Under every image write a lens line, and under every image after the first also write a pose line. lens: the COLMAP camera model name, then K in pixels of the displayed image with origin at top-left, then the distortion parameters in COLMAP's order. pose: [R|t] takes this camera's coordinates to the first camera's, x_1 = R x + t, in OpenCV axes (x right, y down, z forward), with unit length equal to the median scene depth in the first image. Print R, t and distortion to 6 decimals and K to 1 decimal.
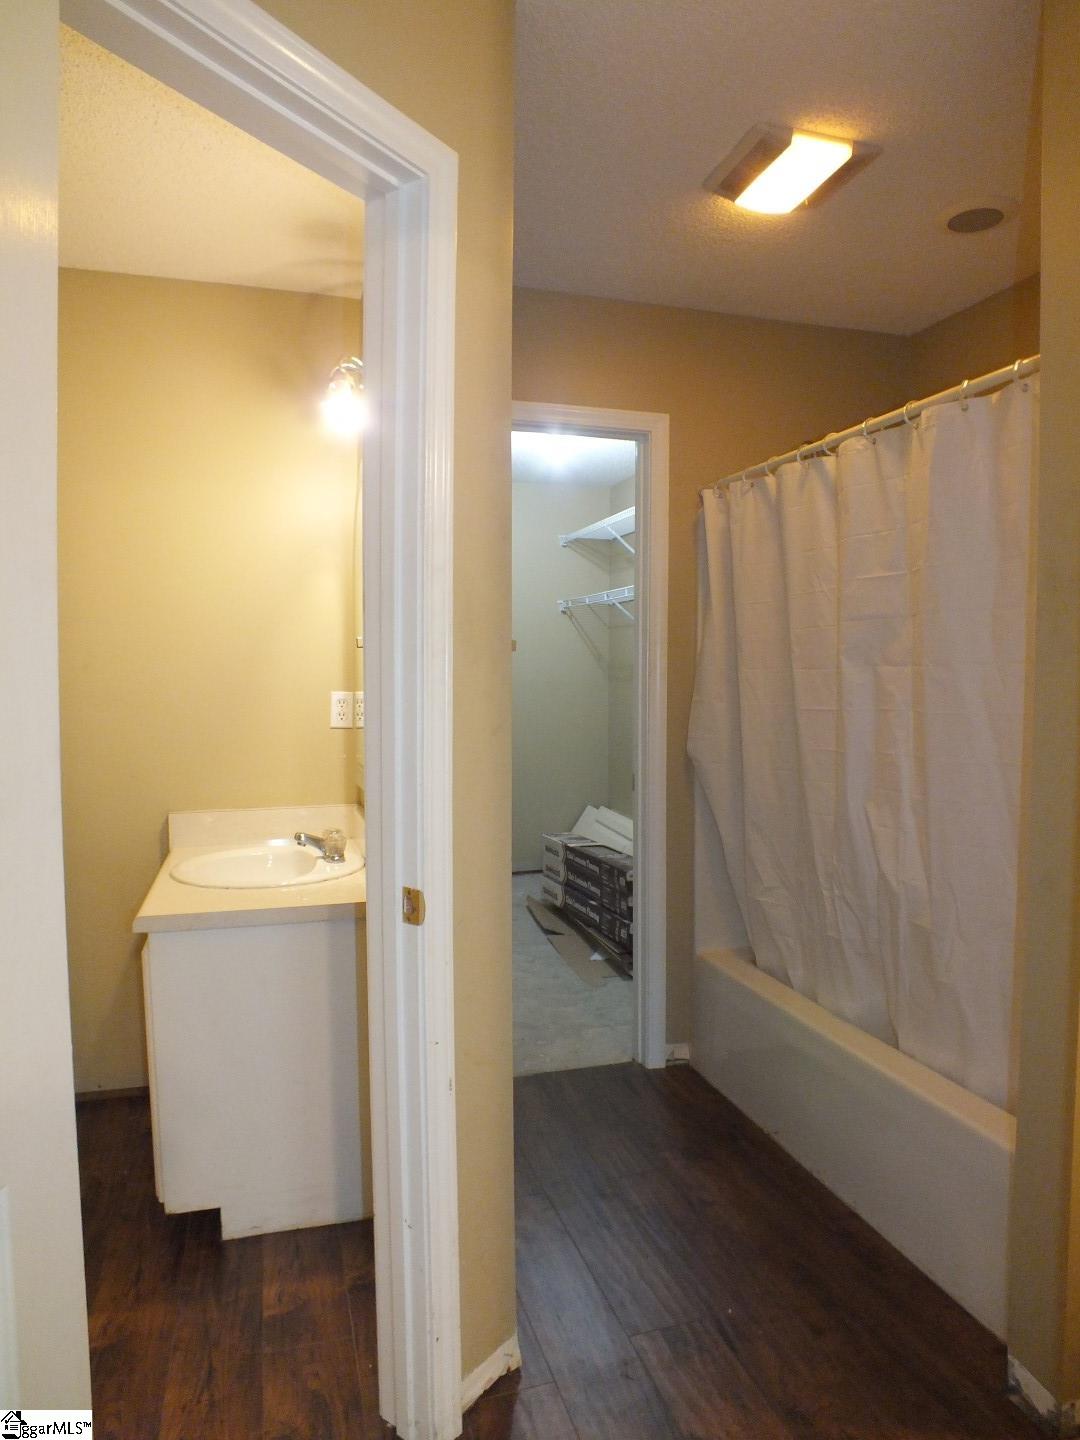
lens RADIAL K [[906.0, 0, 539.0], [0, 906.0, 719.0], [0, 0, 1]] dist [-0.064556, 0.011865]
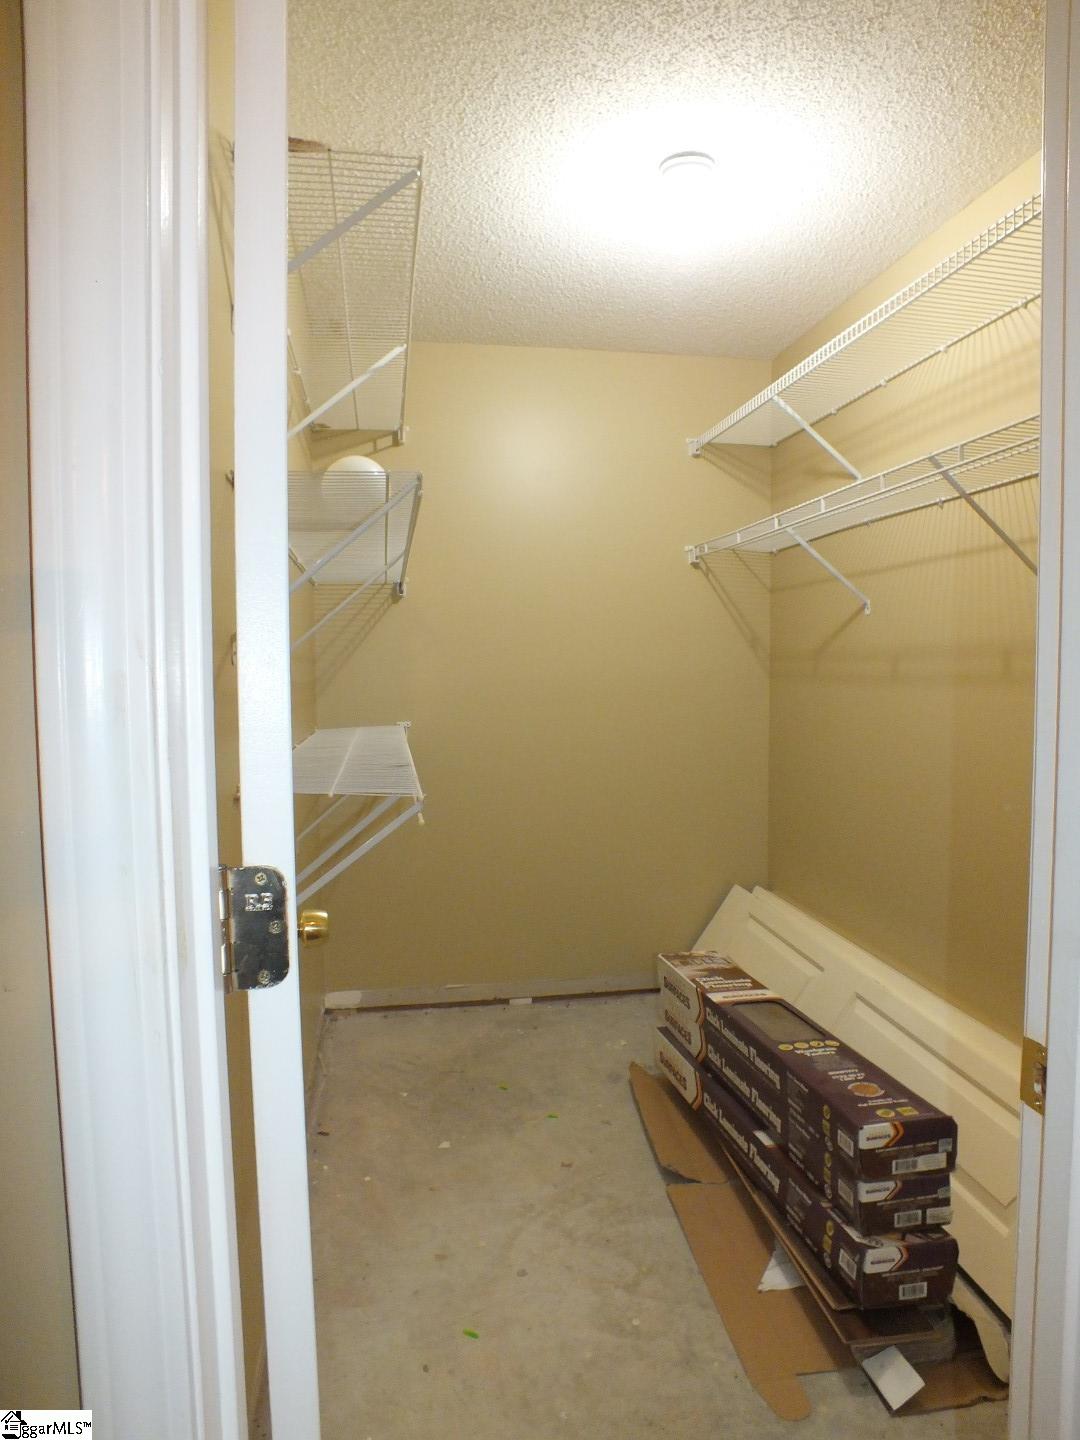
lens RADIAL K [[906.0, 0, 543.0], [0, 906.0, 721.8], [0, 0, 1]] dist [-0.064556, 0.011865]
pose [[0.992513, 0.001960, -0.122123, 0.000658], [-0.001963, 0.999998, 0.000098, -0.016608], [0.122123, 0.000142, 0.992515, 0.480419]]
